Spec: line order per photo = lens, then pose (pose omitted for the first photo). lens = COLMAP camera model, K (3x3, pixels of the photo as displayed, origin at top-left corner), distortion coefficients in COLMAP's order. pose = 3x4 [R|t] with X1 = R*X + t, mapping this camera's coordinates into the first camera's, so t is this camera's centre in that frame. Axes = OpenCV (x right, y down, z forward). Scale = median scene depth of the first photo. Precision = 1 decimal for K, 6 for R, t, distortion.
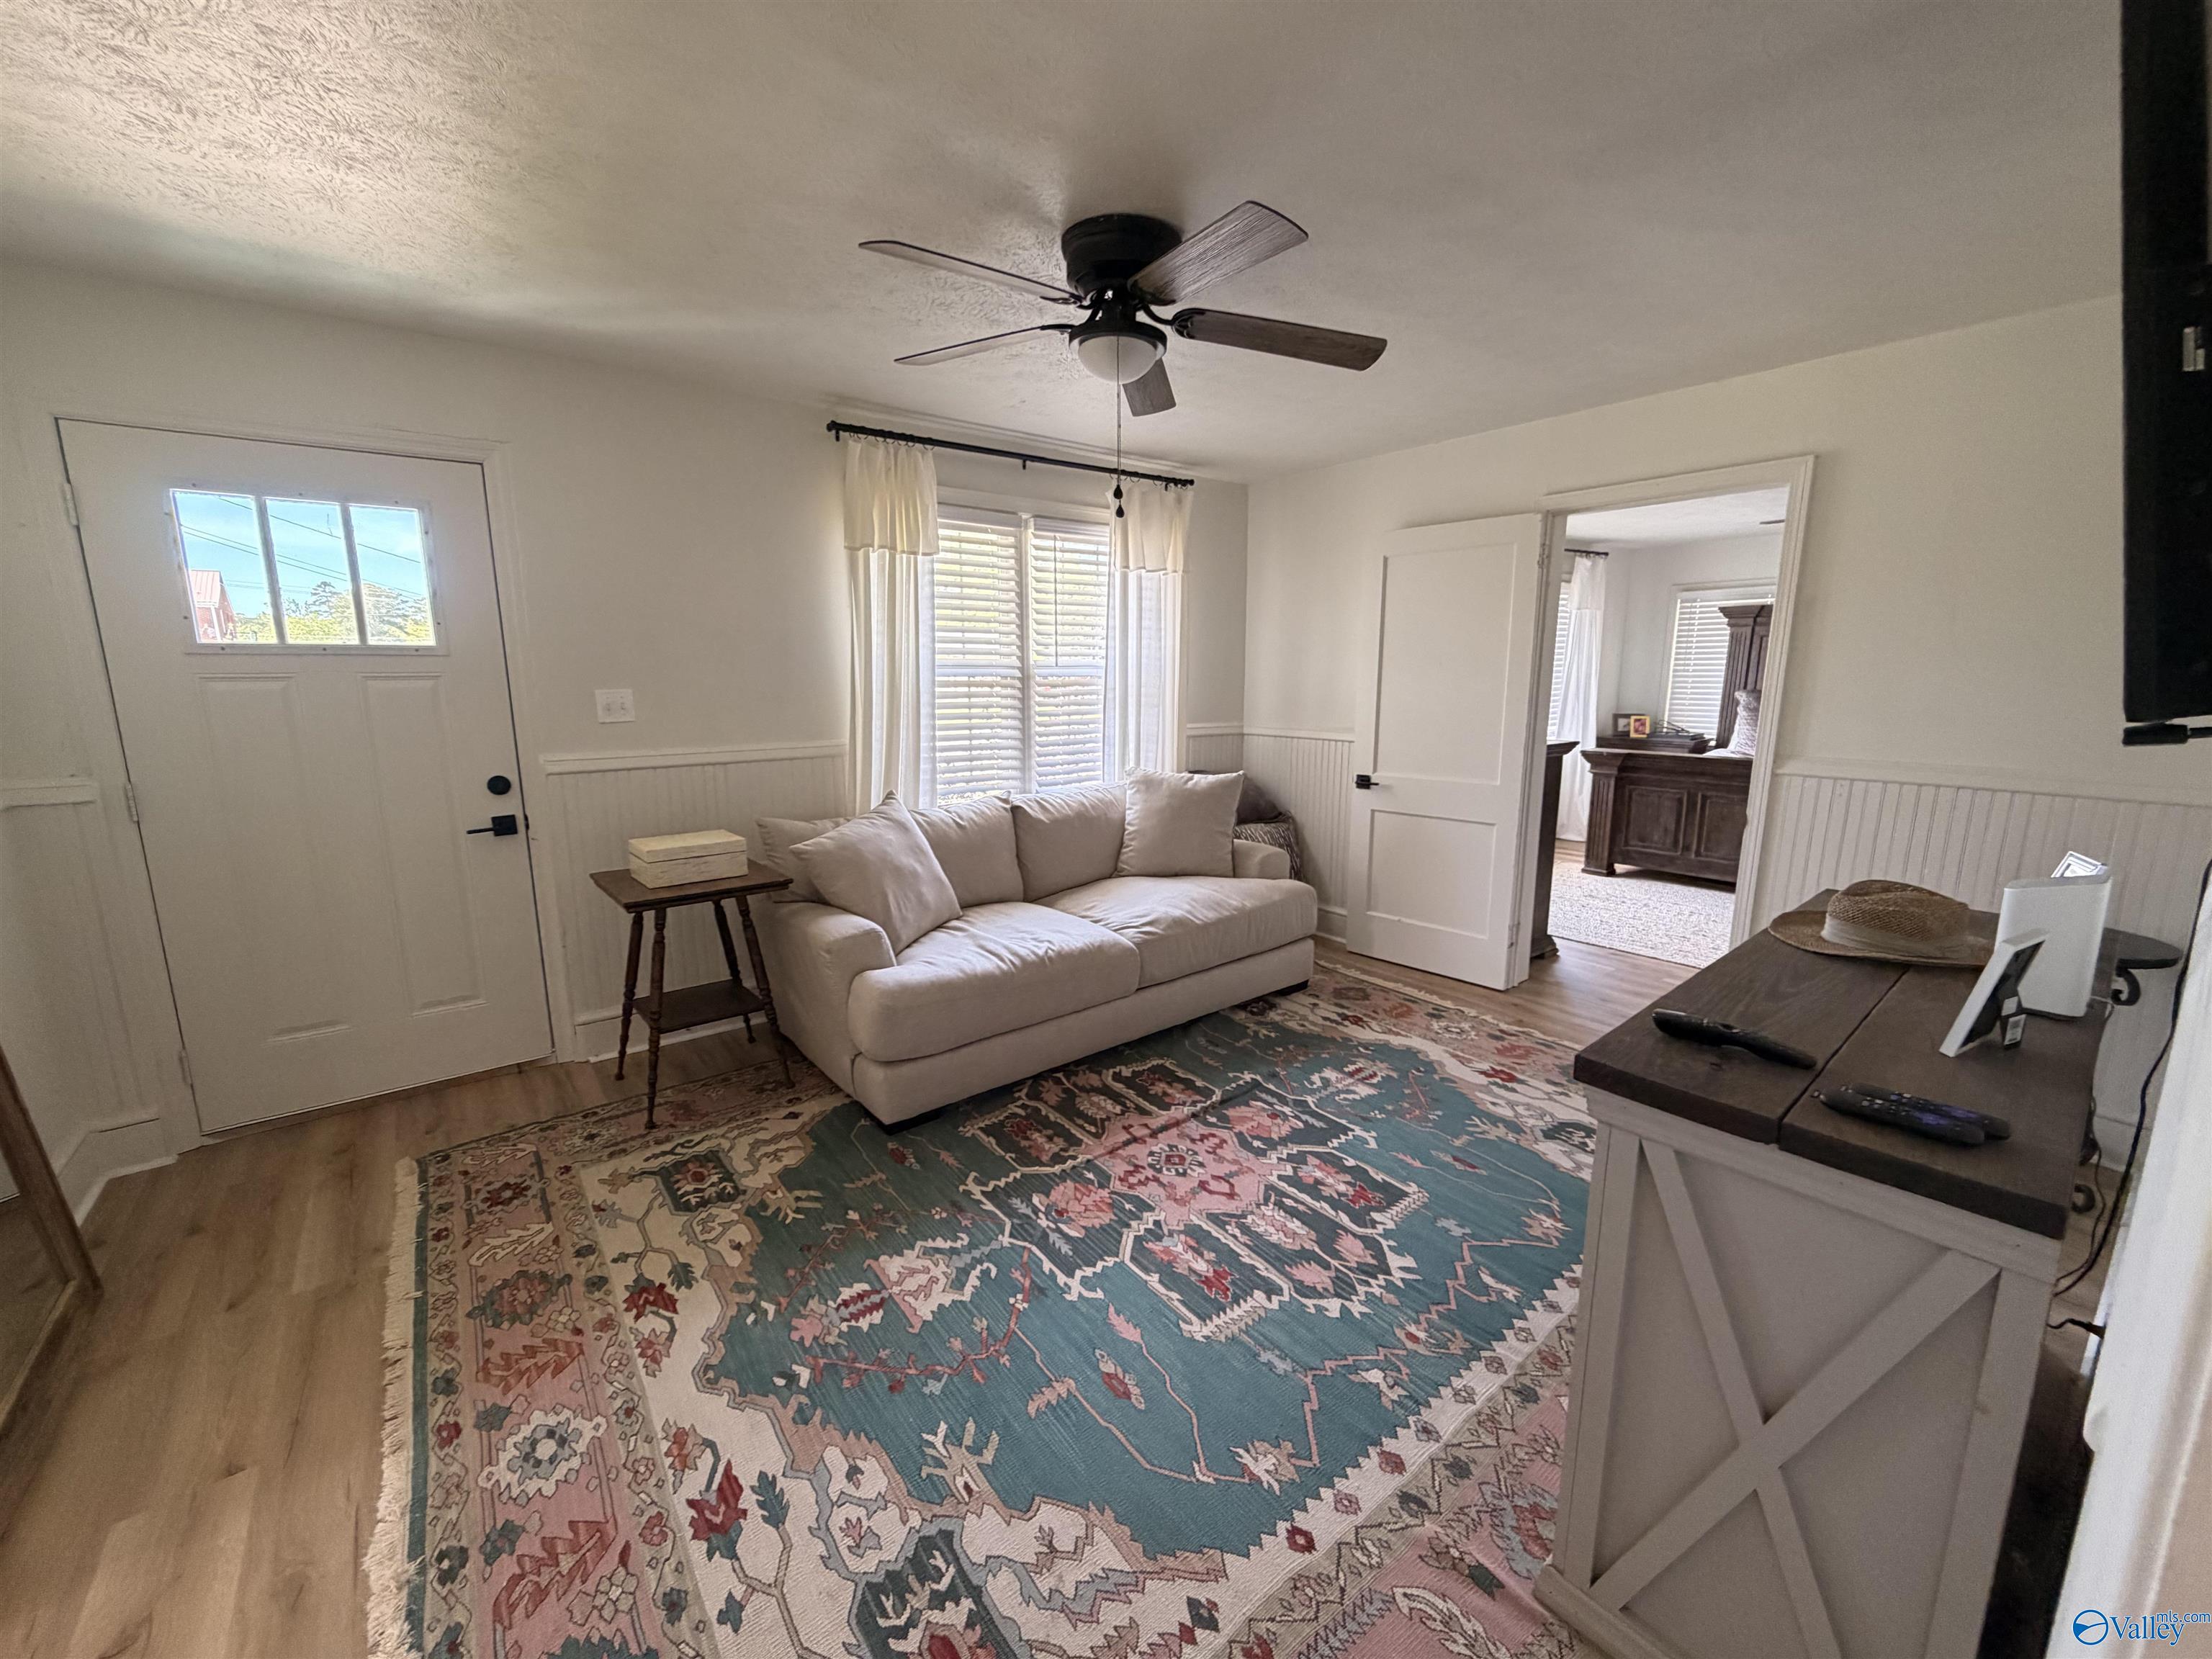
lens RADIAL K [[885.6, 0, 1108.0], [0, 885.6, 823.1], [0, 0, 1]] dist [-0.002695, -0.000170]
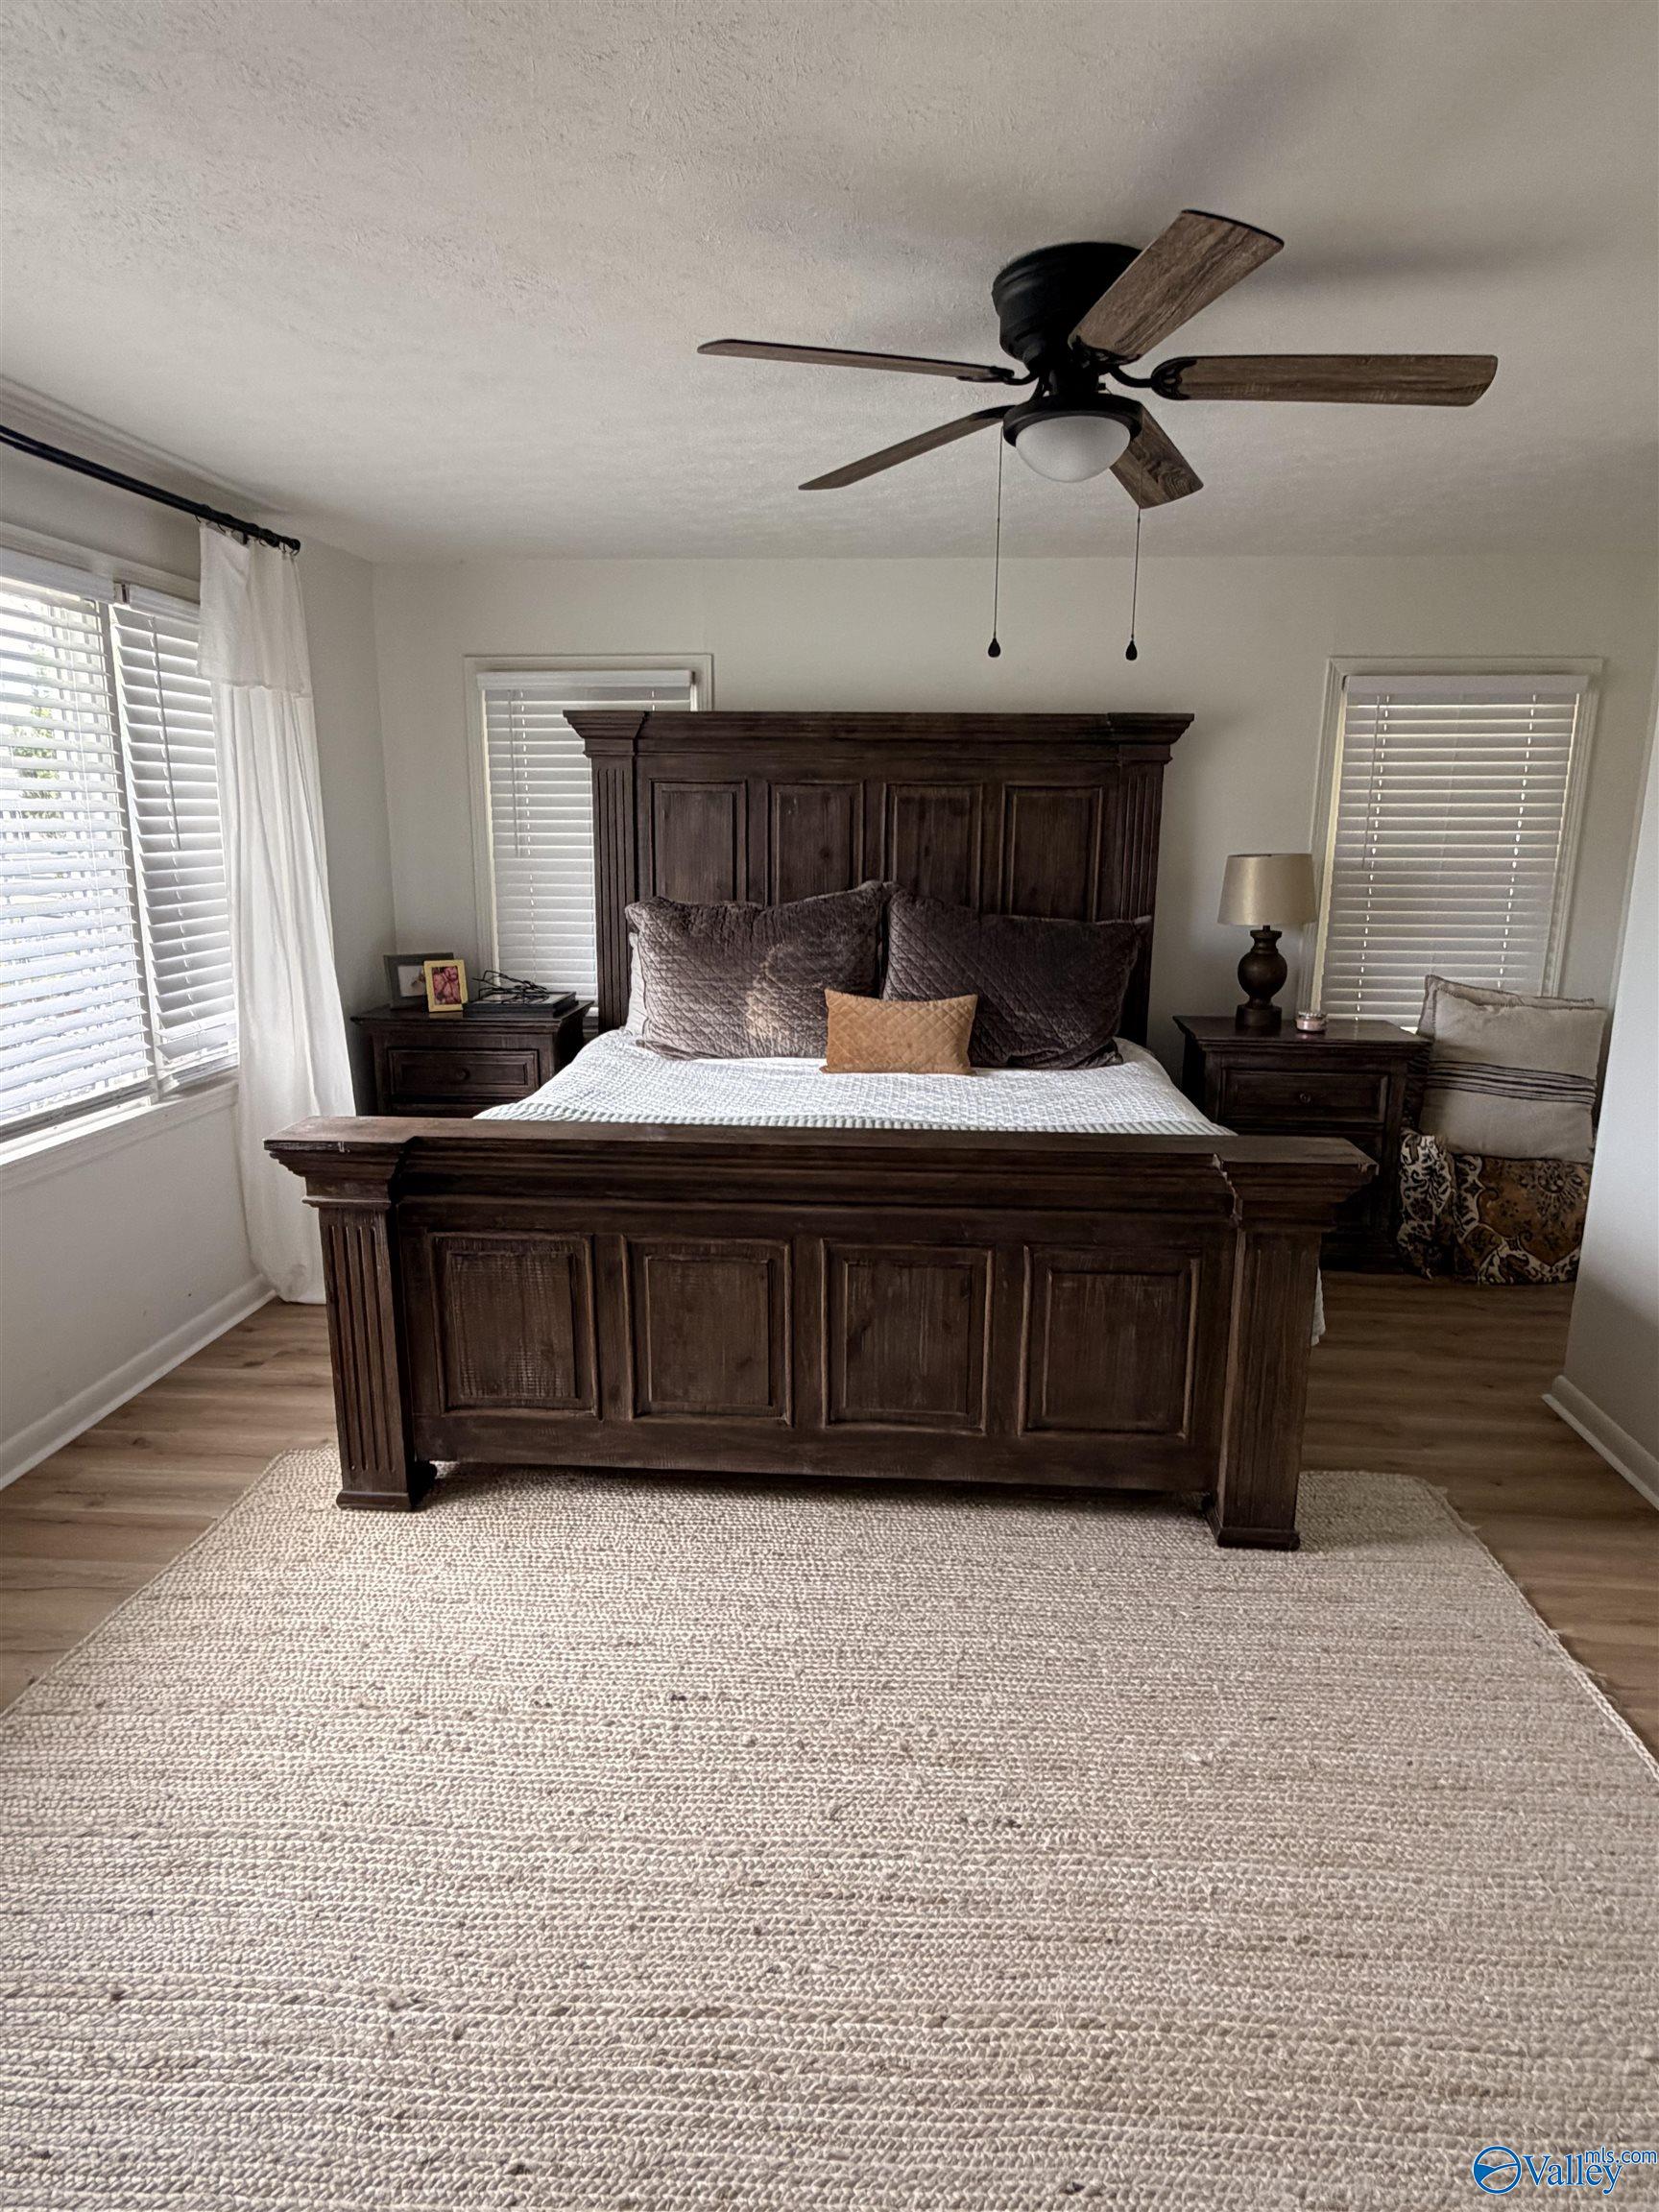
lens RADIAL K [[1220.1, 0, 833.9], [0, 1220.1, 1100.1], [0, 0, 1]] dist [0.000333, -0.000289]
pose [[0.674405, -0.152907, 0.722355, 1.050268], [0.119620, 0.988024, 0.097463, -0.320674], [-0.728607, 0.020678, 0.684620, 1.648722]]
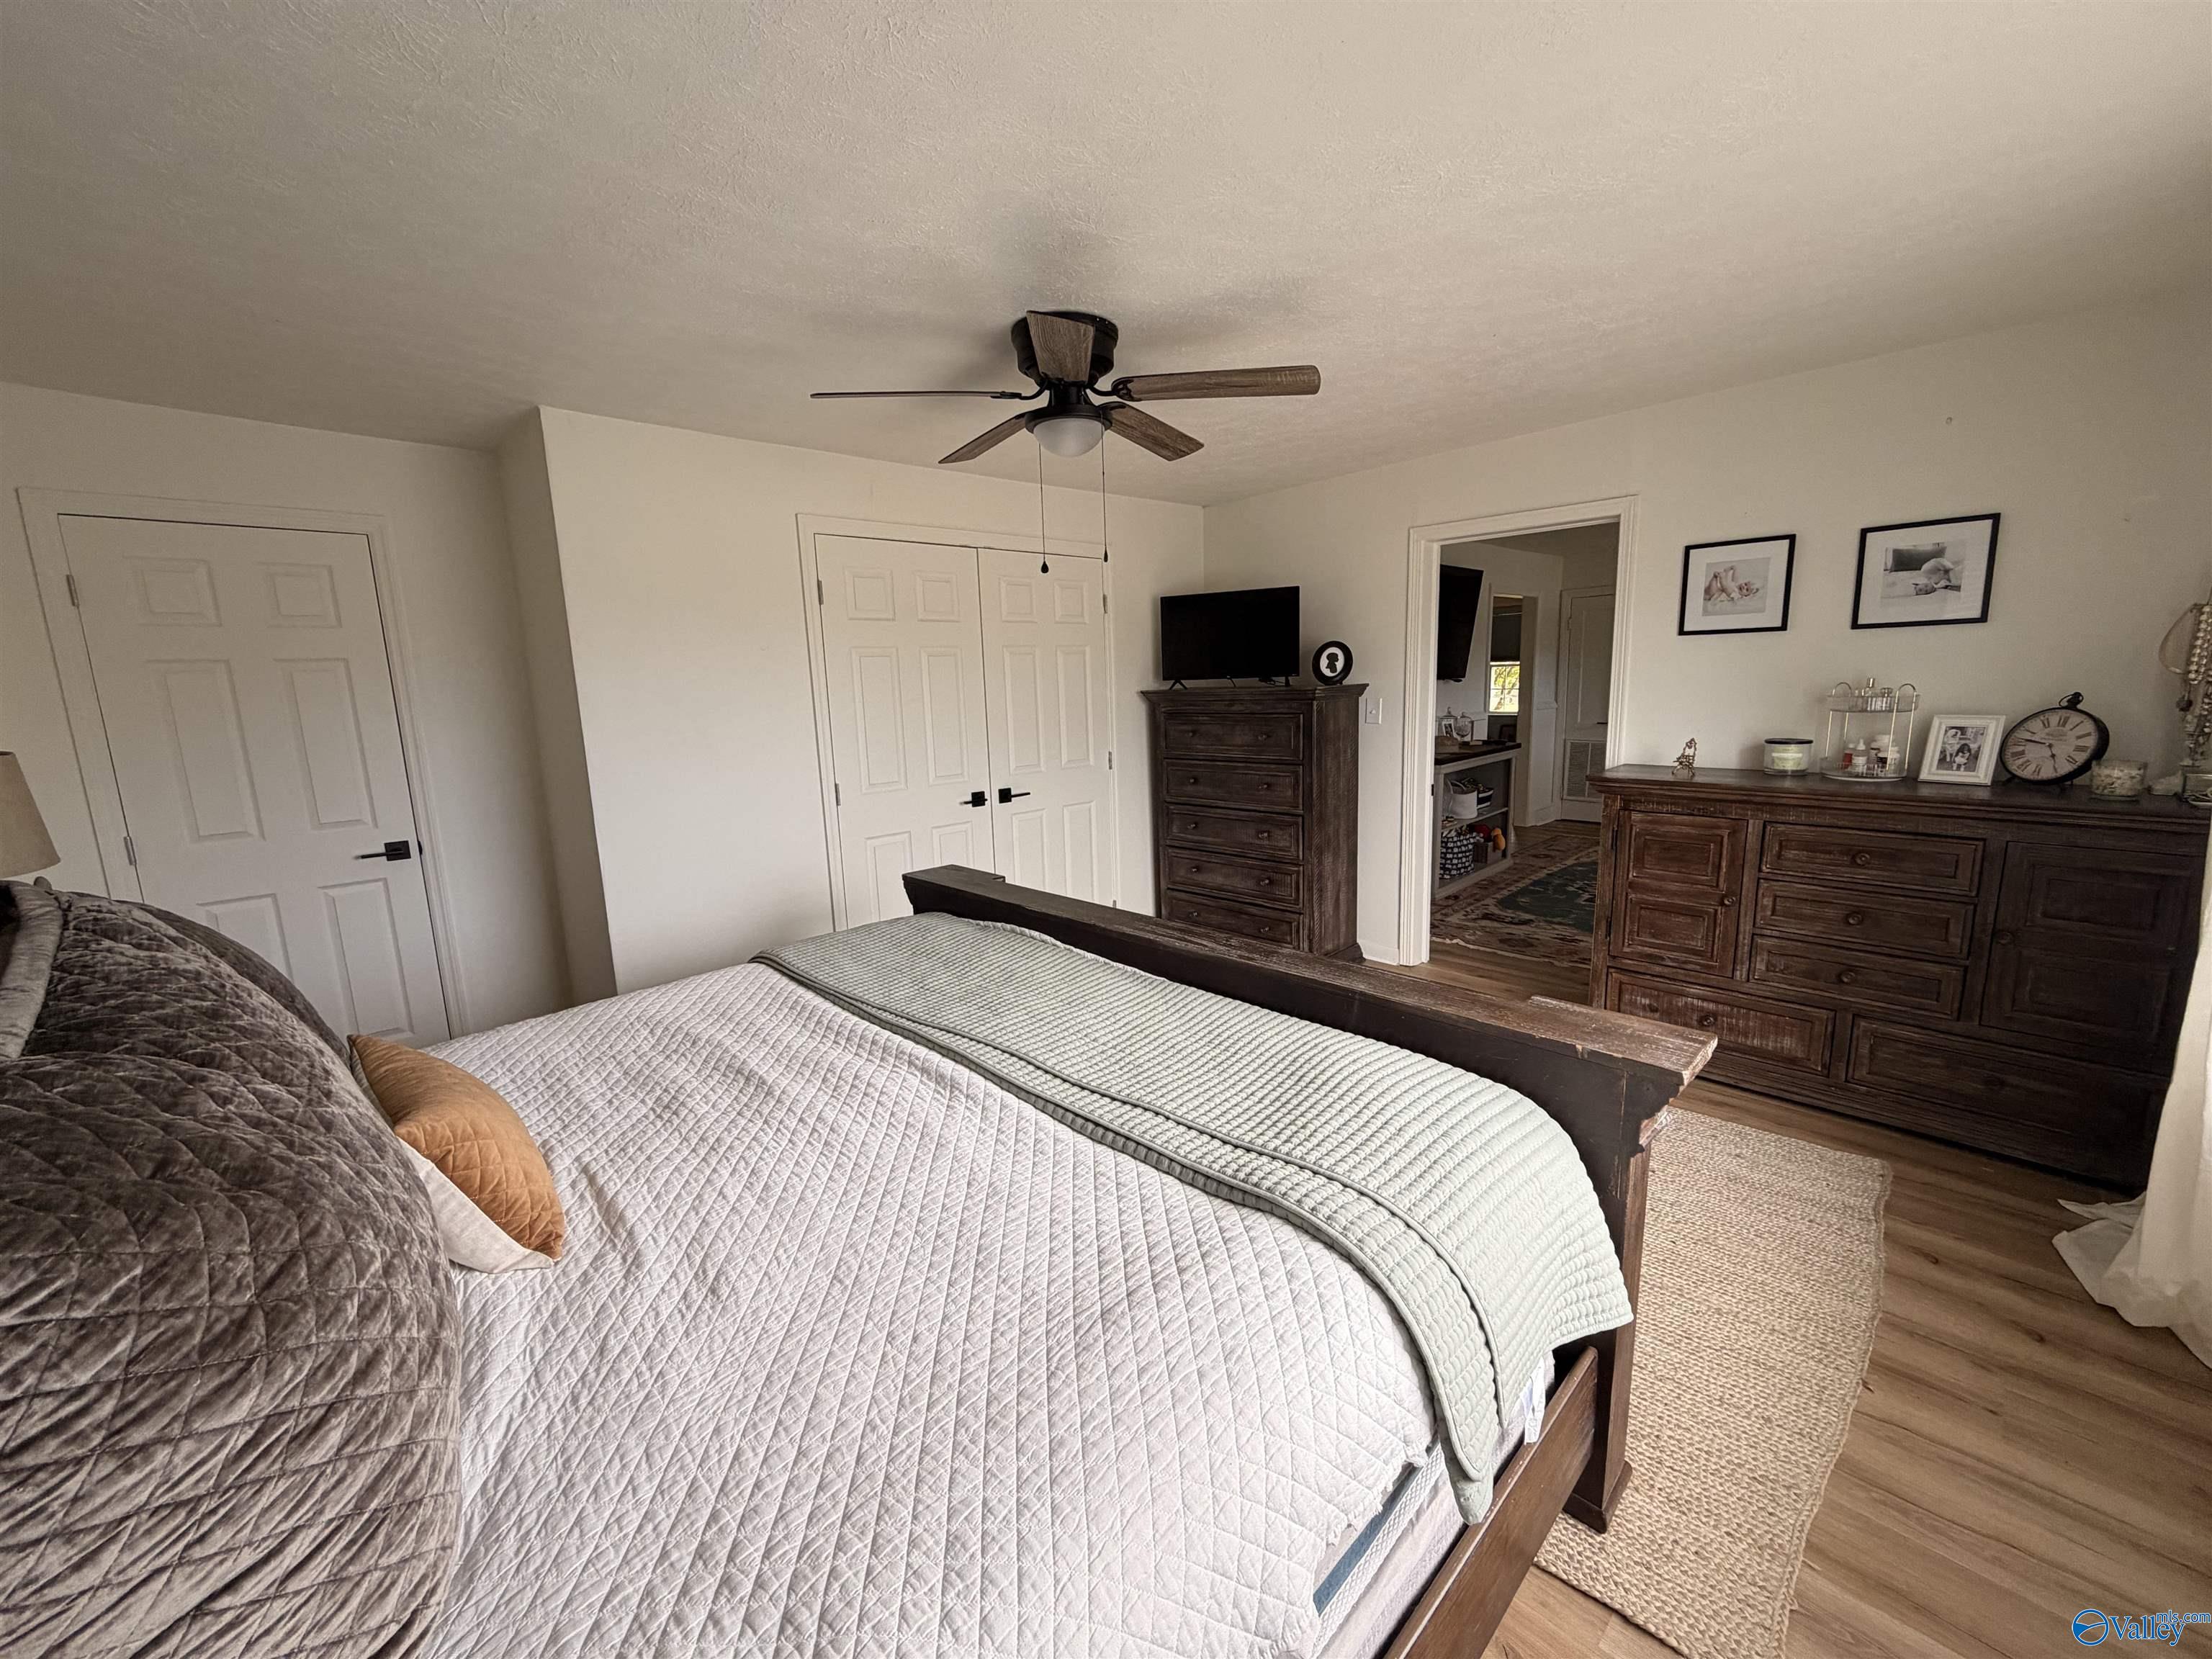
lens RADIAL K [[885.6, 0, 1109.3], [0, 885.6, 826.5], [0, 0, 1]] dist [-0.002695, -0.000170]
pose [[-0.993233, 0.052195, -0.103753, 2.066358], [0.013689, 0.939711, 0.341694, -0.628397], [0.115333, 0.337962, -0.934067, 3.407559]]
